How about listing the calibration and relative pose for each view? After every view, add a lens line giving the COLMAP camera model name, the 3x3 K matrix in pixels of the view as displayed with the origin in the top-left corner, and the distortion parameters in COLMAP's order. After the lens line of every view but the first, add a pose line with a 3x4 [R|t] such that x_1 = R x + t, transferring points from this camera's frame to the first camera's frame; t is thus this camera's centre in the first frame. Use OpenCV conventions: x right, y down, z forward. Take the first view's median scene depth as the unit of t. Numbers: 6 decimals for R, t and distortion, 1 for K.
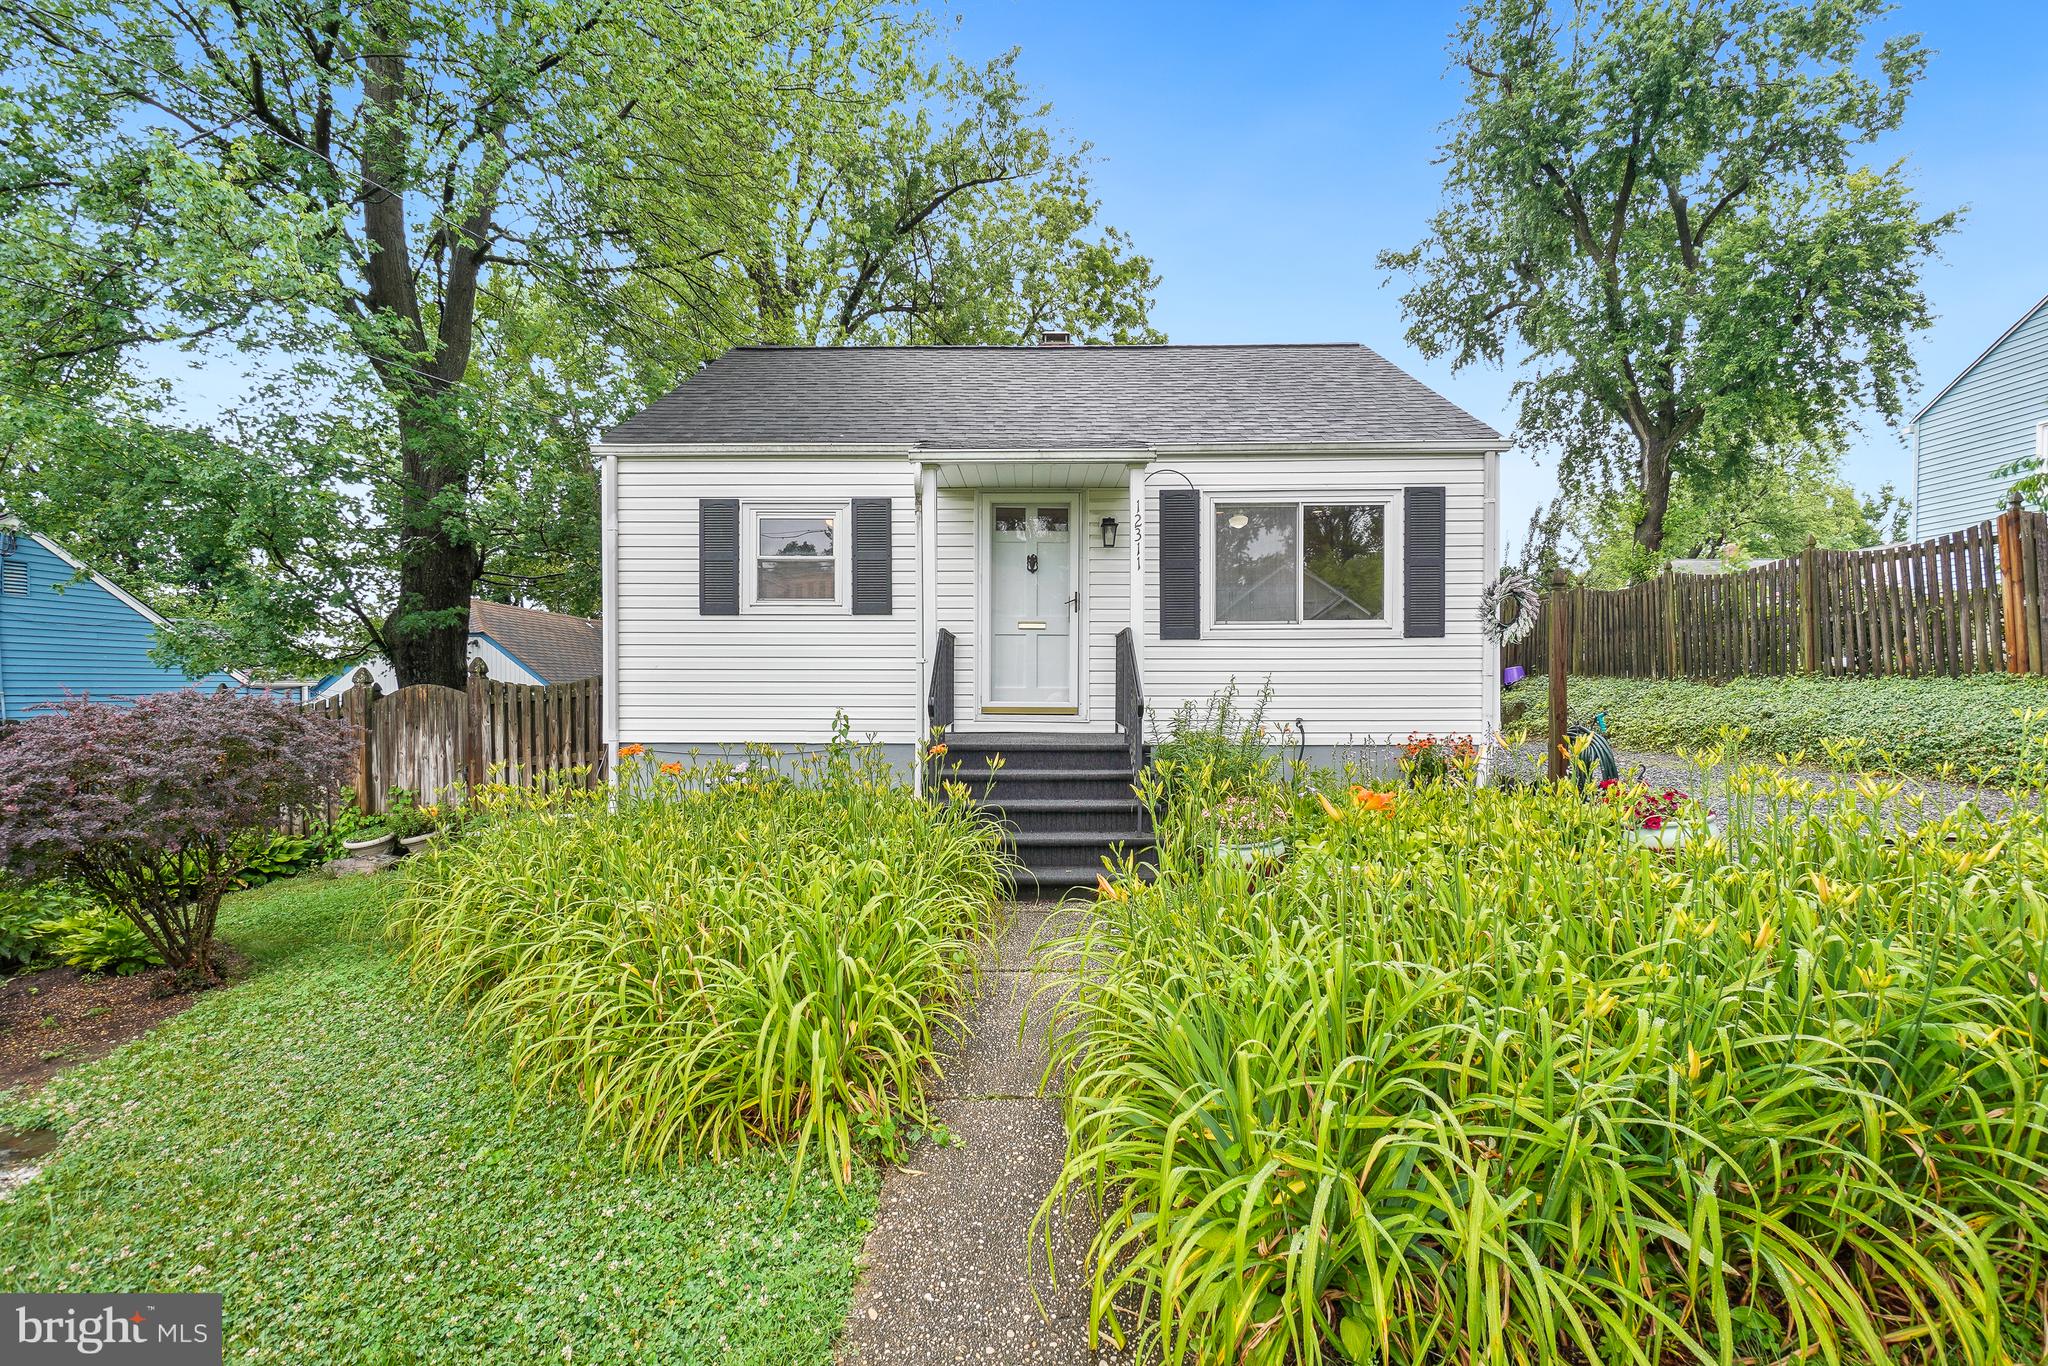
lens RADIAL K [[907.5, 0, 1020.6], [0, 907.5, 689.6], [0, 0, 1]] dist [0.003130, -0.000746]
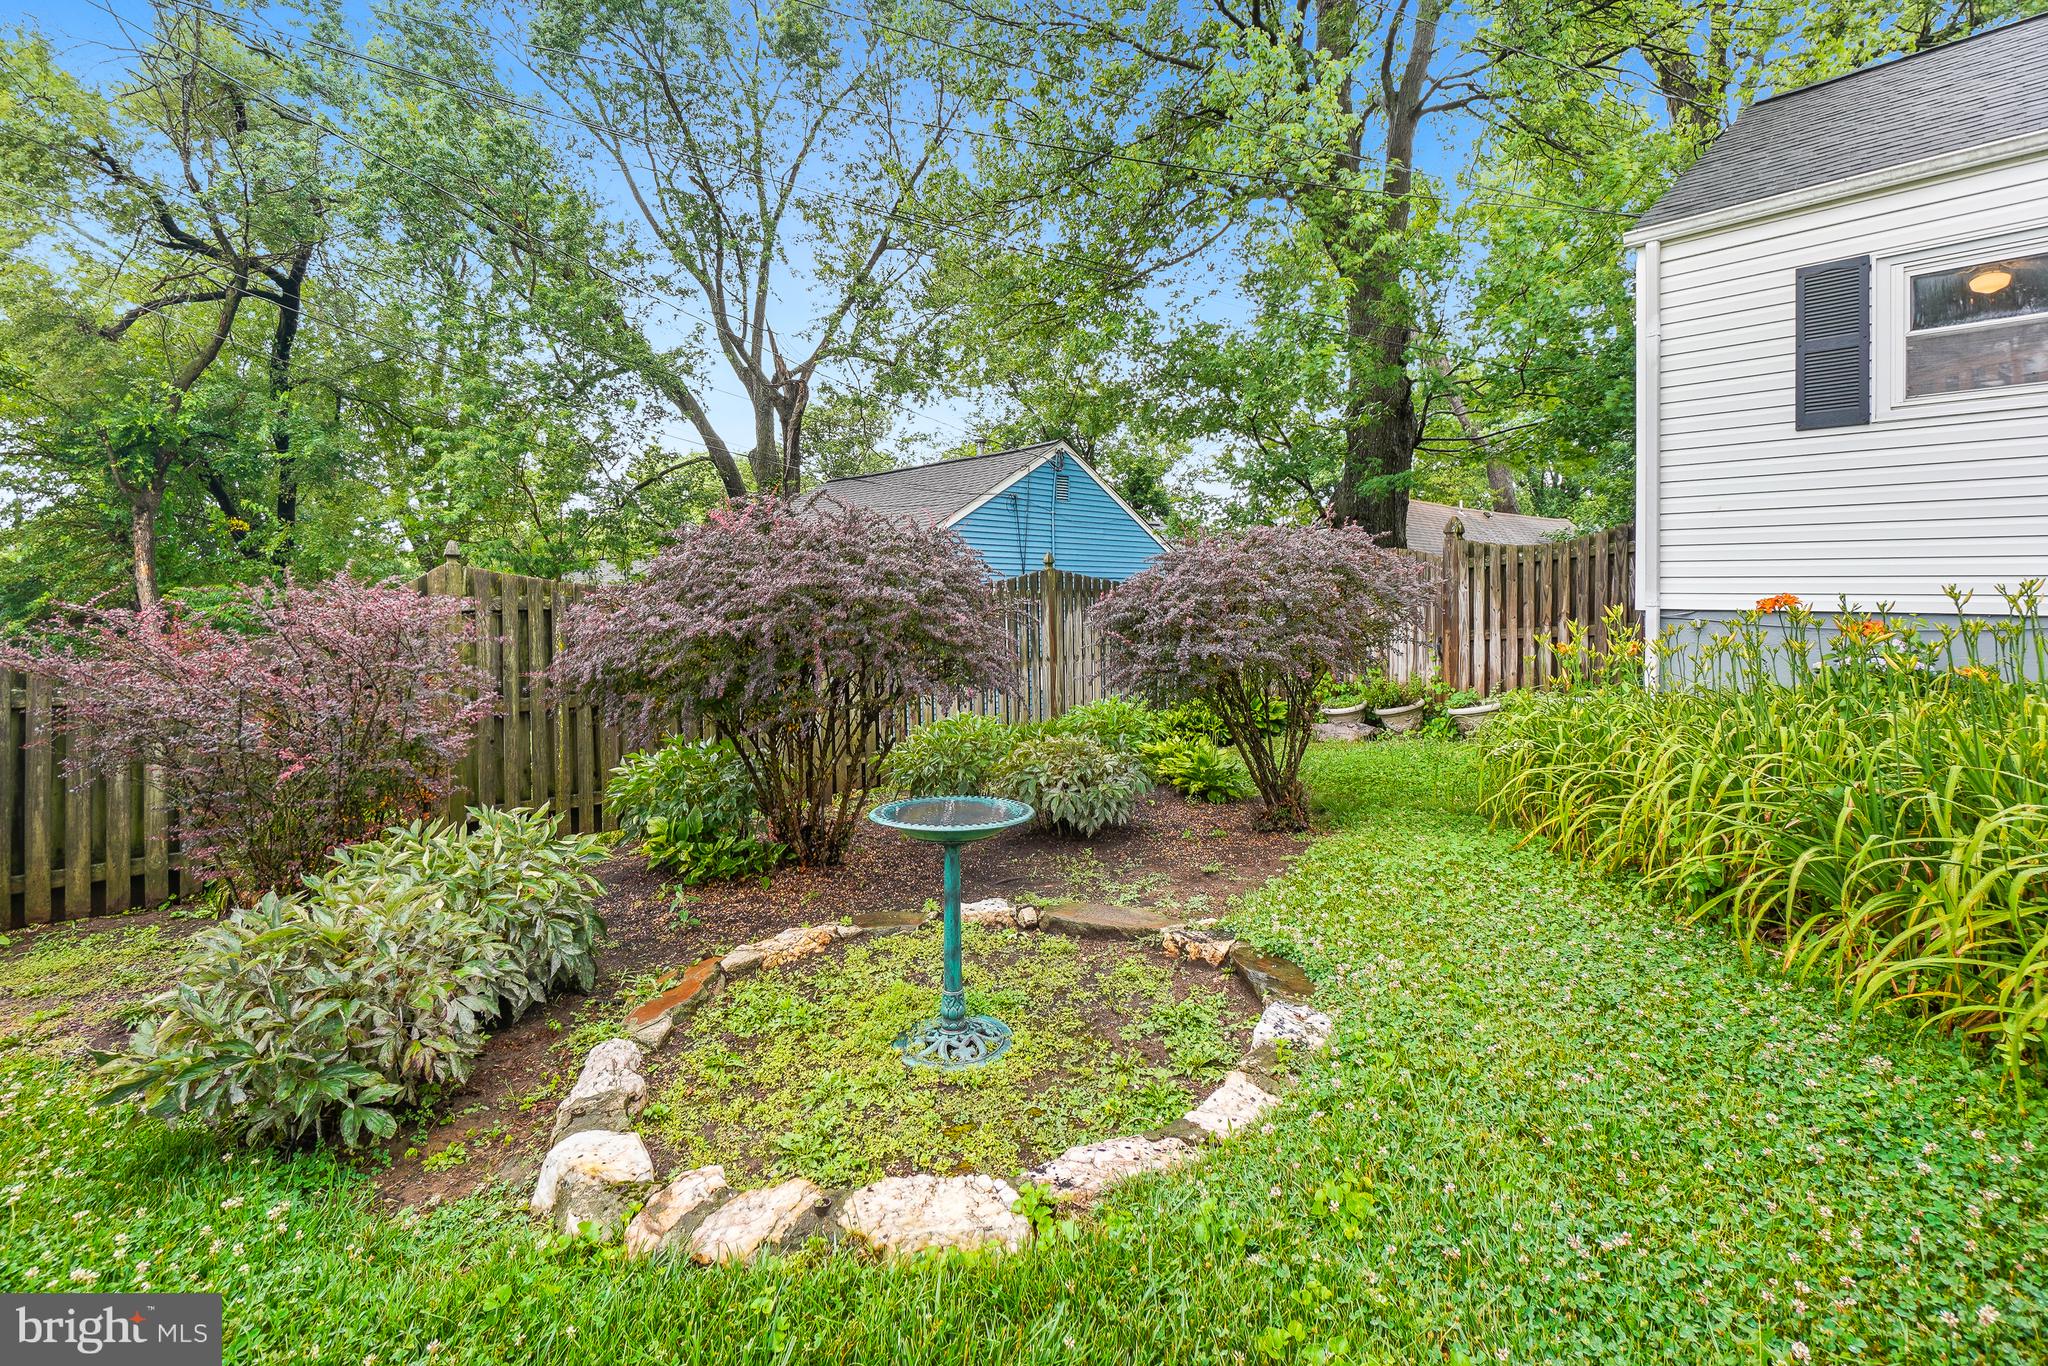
lens RADIAL K [[907.5, 0, 1066.4], [0, 907.5, 598.8], [0, 0, 1]] dist [0.003130, -0.000746]
pose [[0.715551, 0.007129, -0.698524, -0.261747], [-0.013210, 0.999907, -0.003327, 0.058684], [0.698435, 0.011608, 0.715579, 0.090689]]
